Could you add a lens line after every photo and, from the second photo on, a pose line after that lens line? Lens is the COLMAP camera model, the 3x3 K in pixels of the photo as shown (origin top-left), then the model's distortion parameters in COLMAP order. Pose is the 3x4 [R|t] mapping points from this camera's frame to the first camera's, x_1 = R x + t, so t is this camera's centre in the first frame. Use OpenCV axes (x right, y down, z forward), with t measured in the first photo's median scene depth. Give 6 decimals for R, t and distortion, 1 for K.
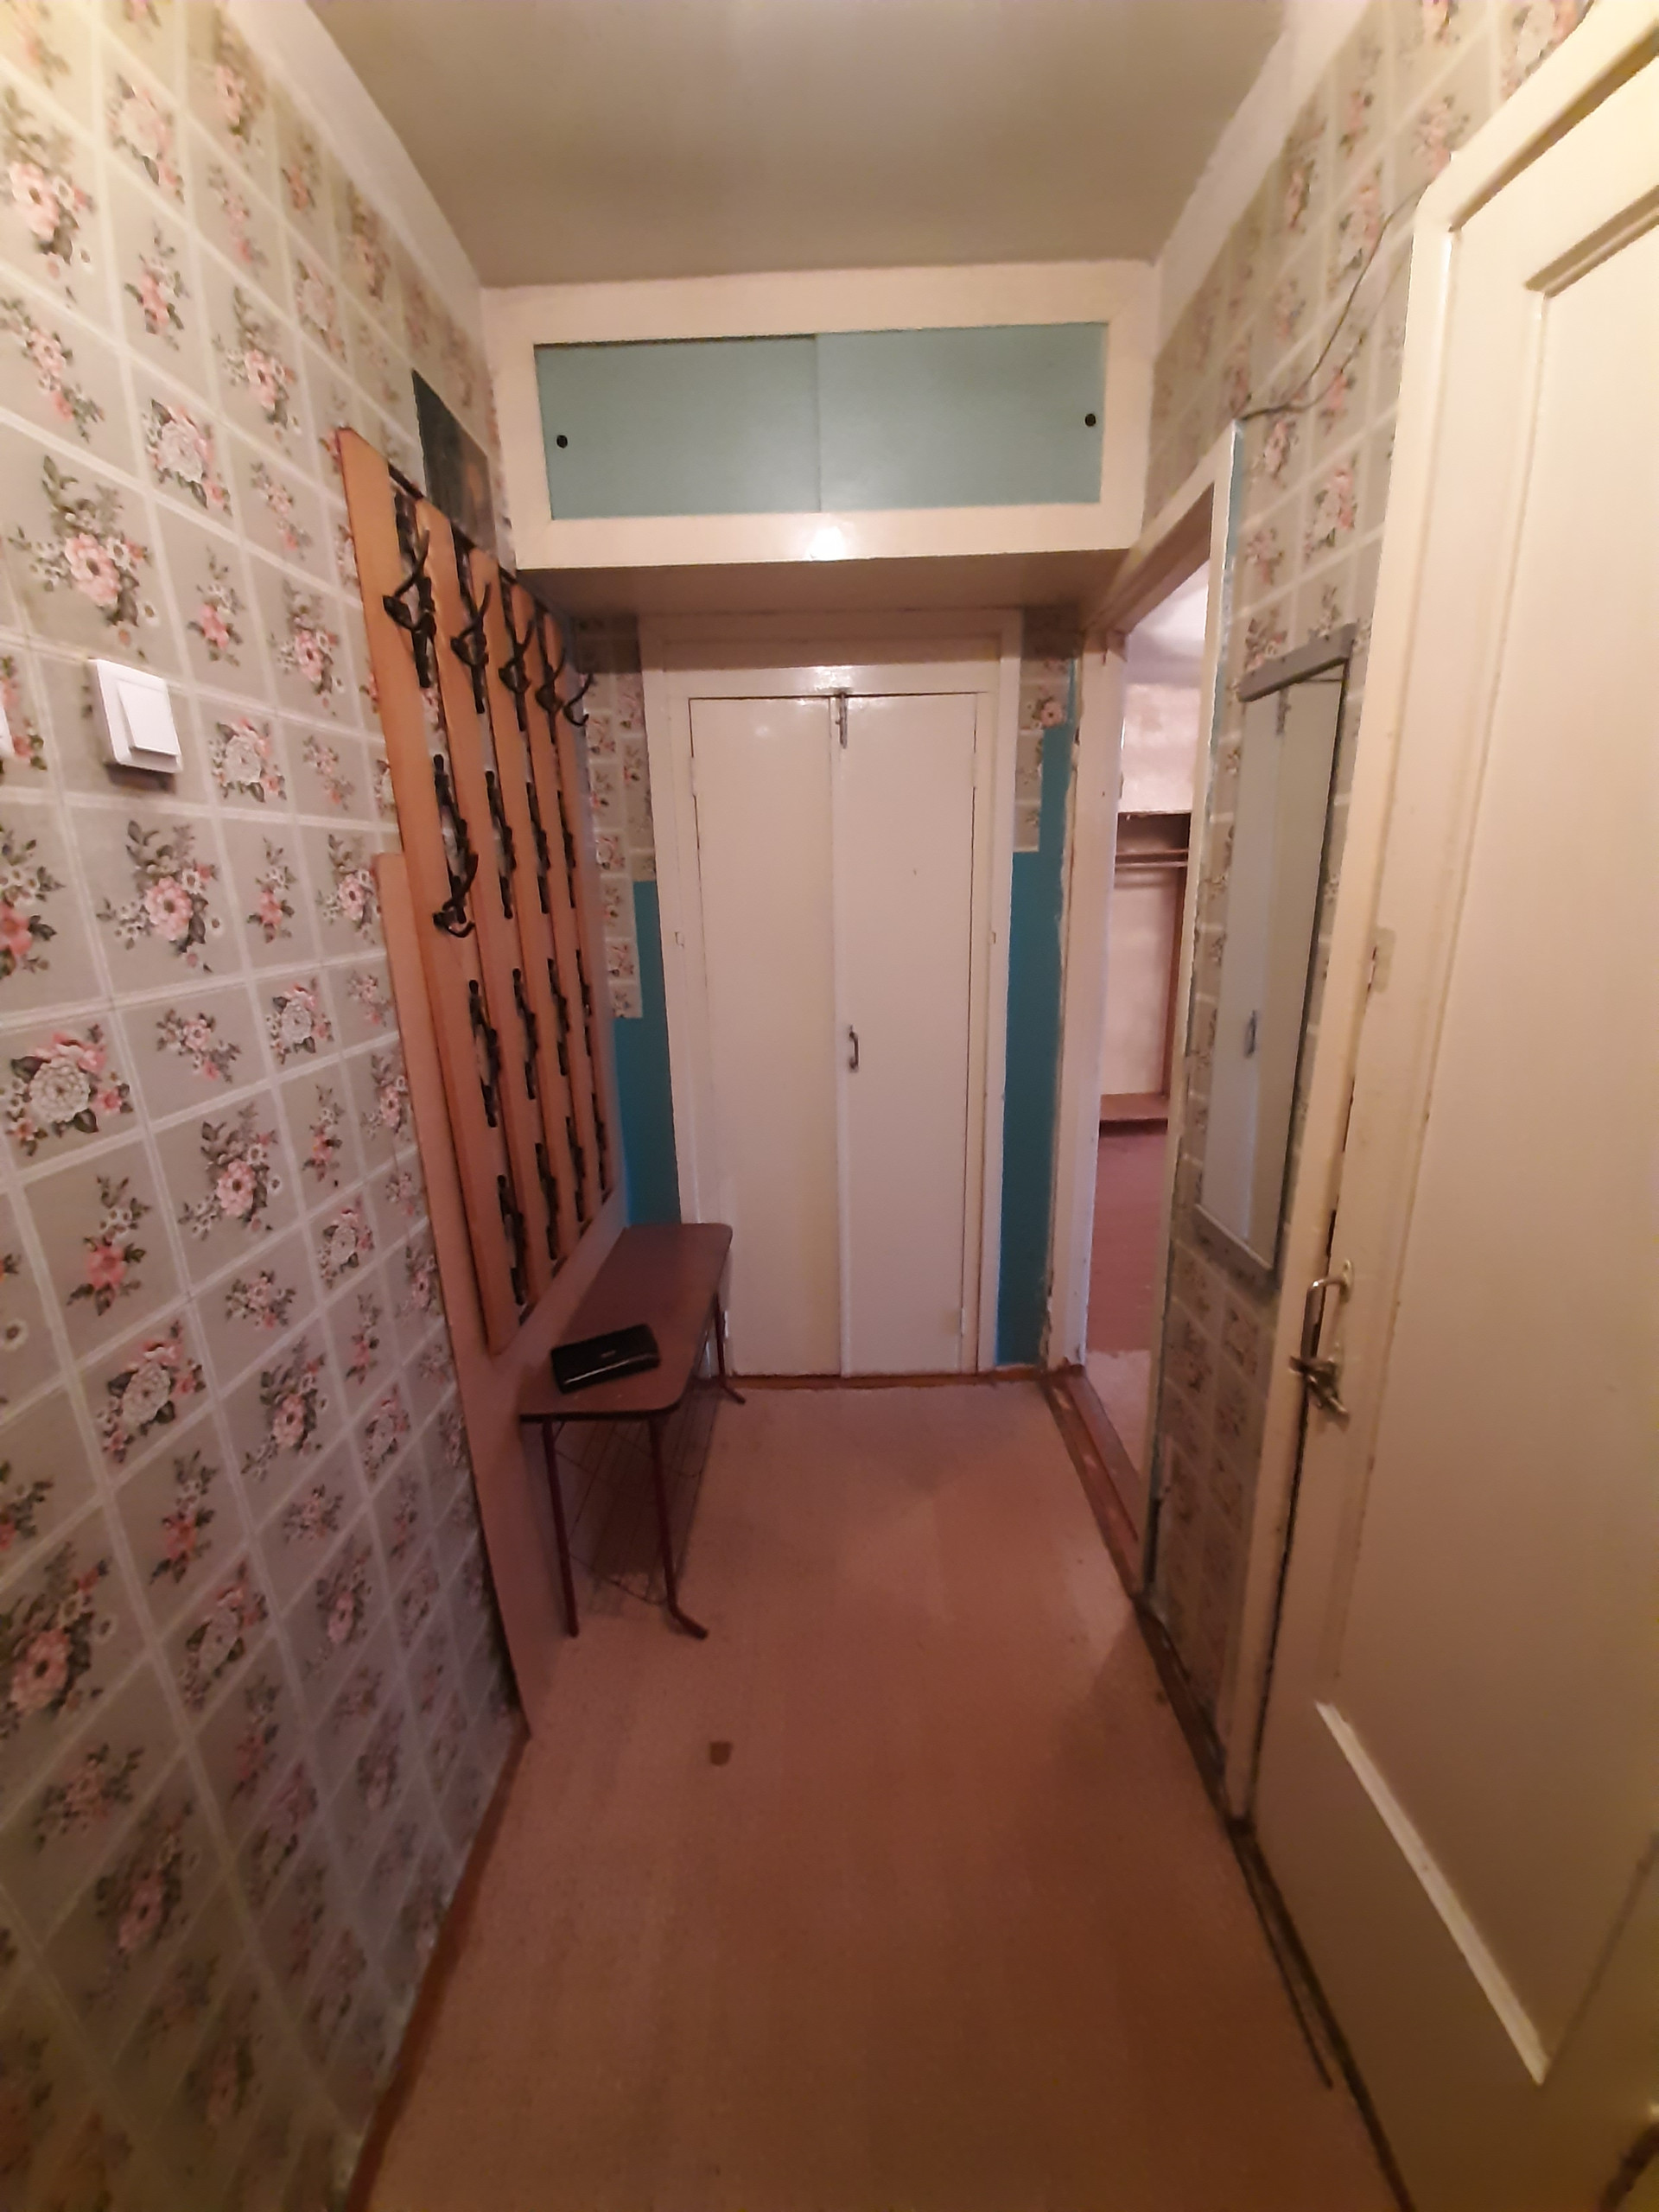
lens RADIAL K [[872.3, 0, 829.2], [0, 872.3, 1107.8], [0, 0, 1]] dist [-0.010314, -0.003649]
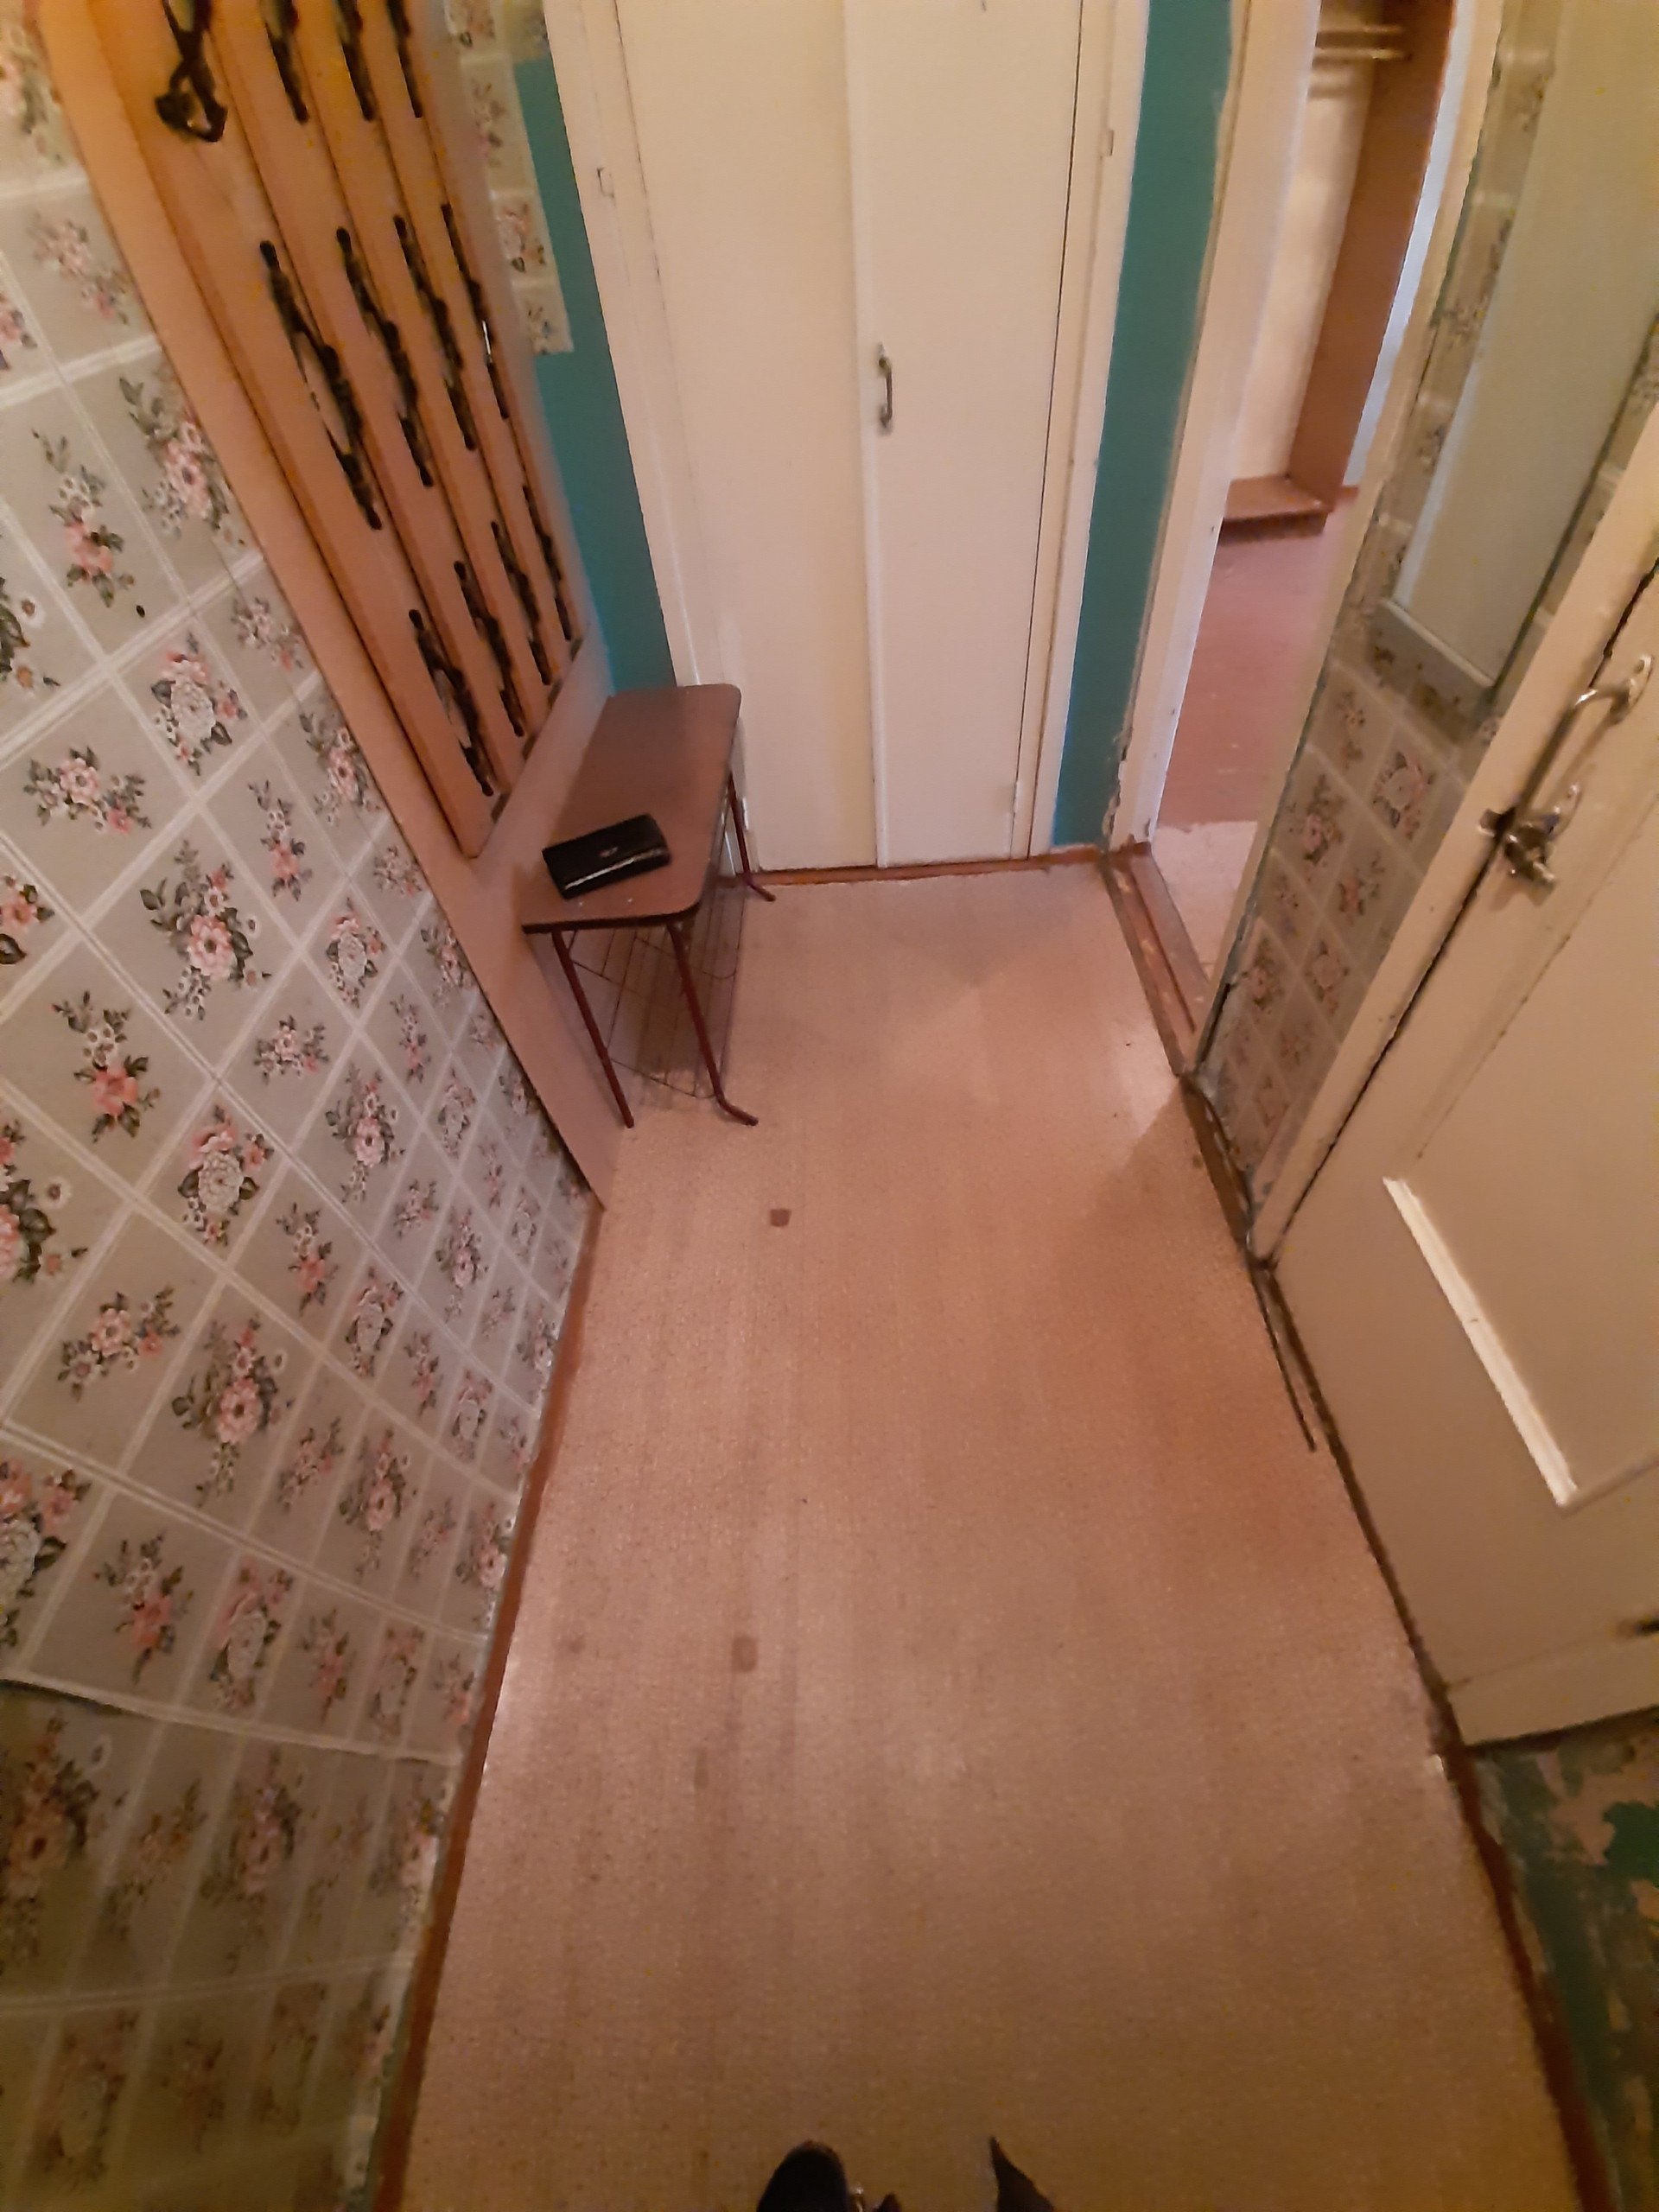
lens RADIAL K [[872.3, 0, 846.0], [0, 872.3, 1140.3], [0, 0, 1]] dist [-0.010314, -0.003649]
pose [[0.999018, -0.036498, -0.025100, -0.013170], [0.044296, 0.825677, 0.562402, 0.058210], [0.000198, -0.562961, 0.826483, 0.166118]]
